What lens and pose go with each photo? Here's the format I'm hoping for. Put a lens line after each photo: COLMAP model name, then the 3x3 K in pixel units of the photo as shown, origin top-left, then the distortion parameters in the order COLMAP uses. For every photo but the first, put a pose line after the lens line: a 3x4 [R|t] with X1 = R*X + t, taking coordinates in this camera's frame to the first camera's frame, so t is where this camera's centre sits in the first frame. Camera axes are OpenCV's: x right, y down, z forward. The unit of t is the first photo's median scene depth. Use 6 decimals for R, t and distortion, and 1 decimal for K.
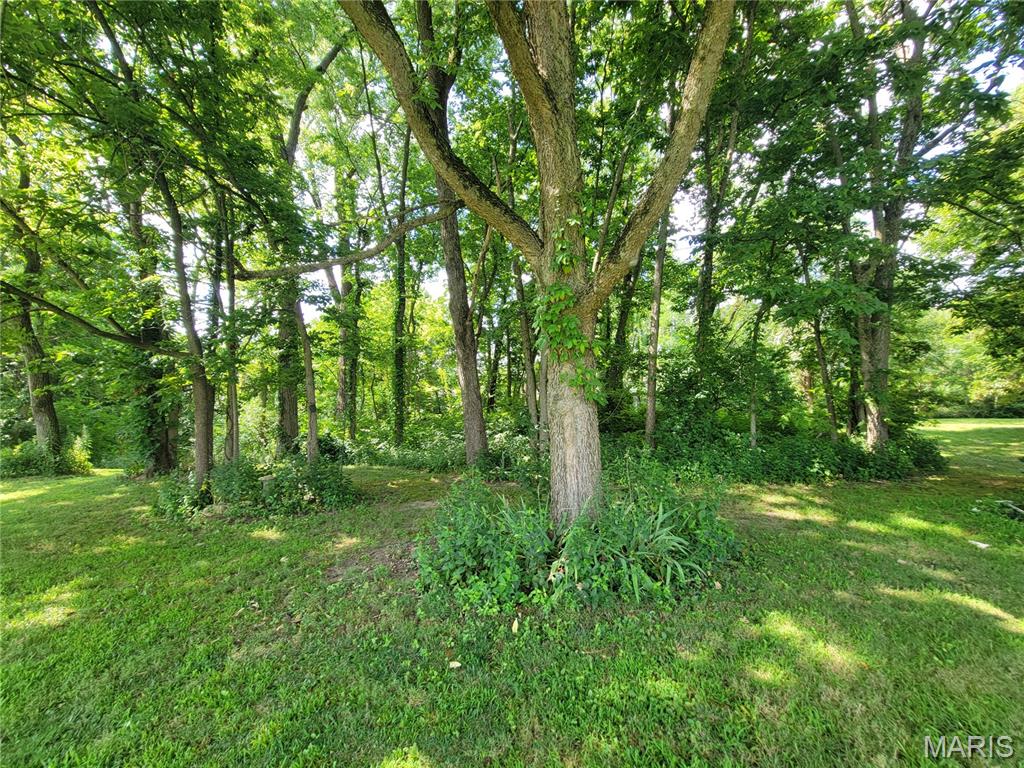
lens RADIAL K [[414.3, 0, 515.6], [0, 414.3, 389.4], [0, 0, 1]] dist [0.003360, -0.001837]
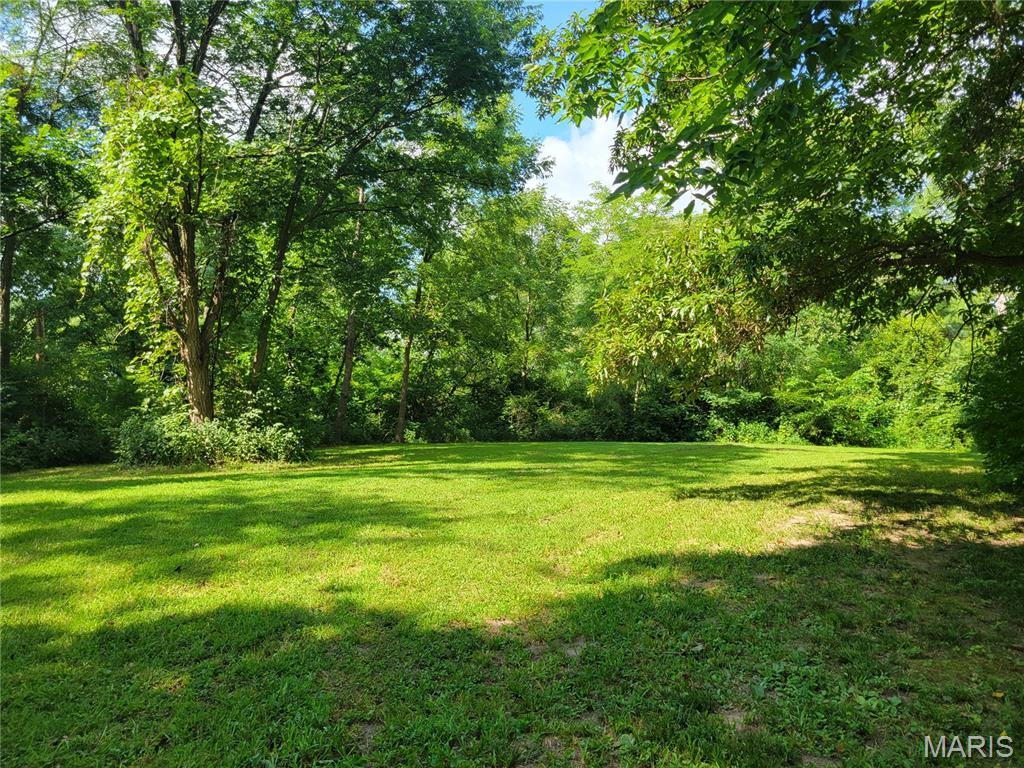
lens RADIAL K [[787.2, 0, 511.3], [0, 787.2, 383.4], [0, 0, 1]] dist [0.015515, -0.032562]
pose [[0.755722, 0.028669, 0.654265, 1.270009], [-0.034551, 0.999395, -0.003883, 0.044079], [-0.653981, -0.019671, 0.756255, 1.140187]]
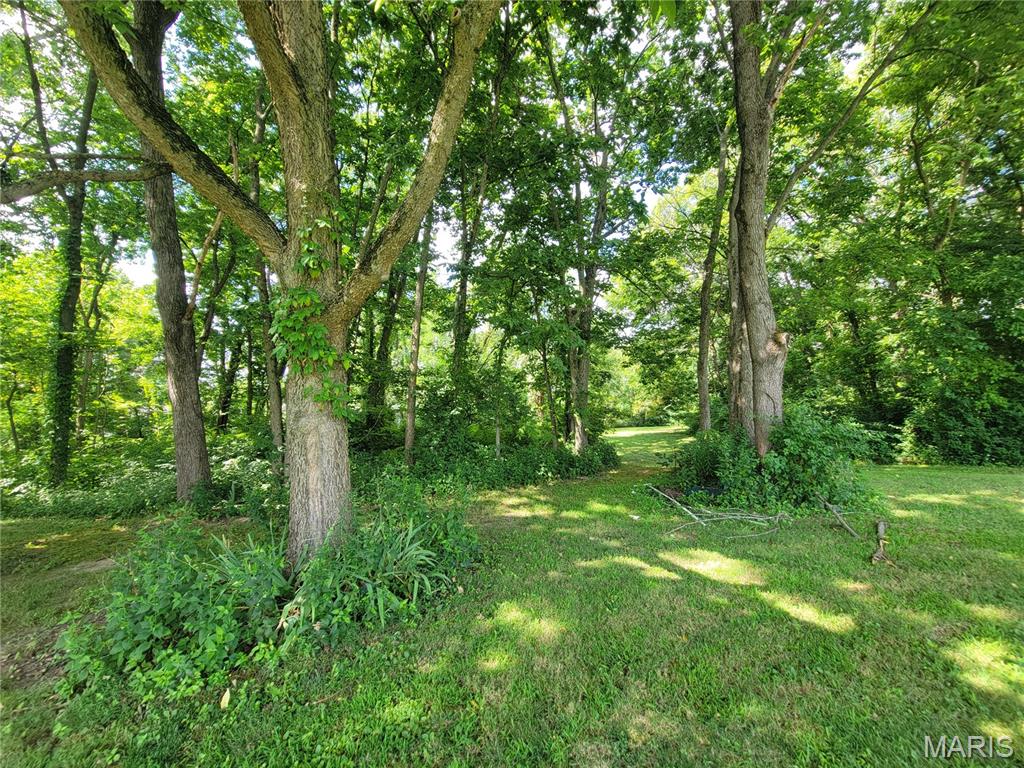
lens RADIAL K [[414.3, 0, 512.3], [0, 414.3, 390.6], [0, 0, 1]] dist [0.003360, -0.001837]
pose [[0.855060, 0.021895, 0.518067, 0.012284], [-0.002284, 0.999257, -0.038461, 0.000710], [-0.518524, 0.031704, 0.854475, 0.001376]]
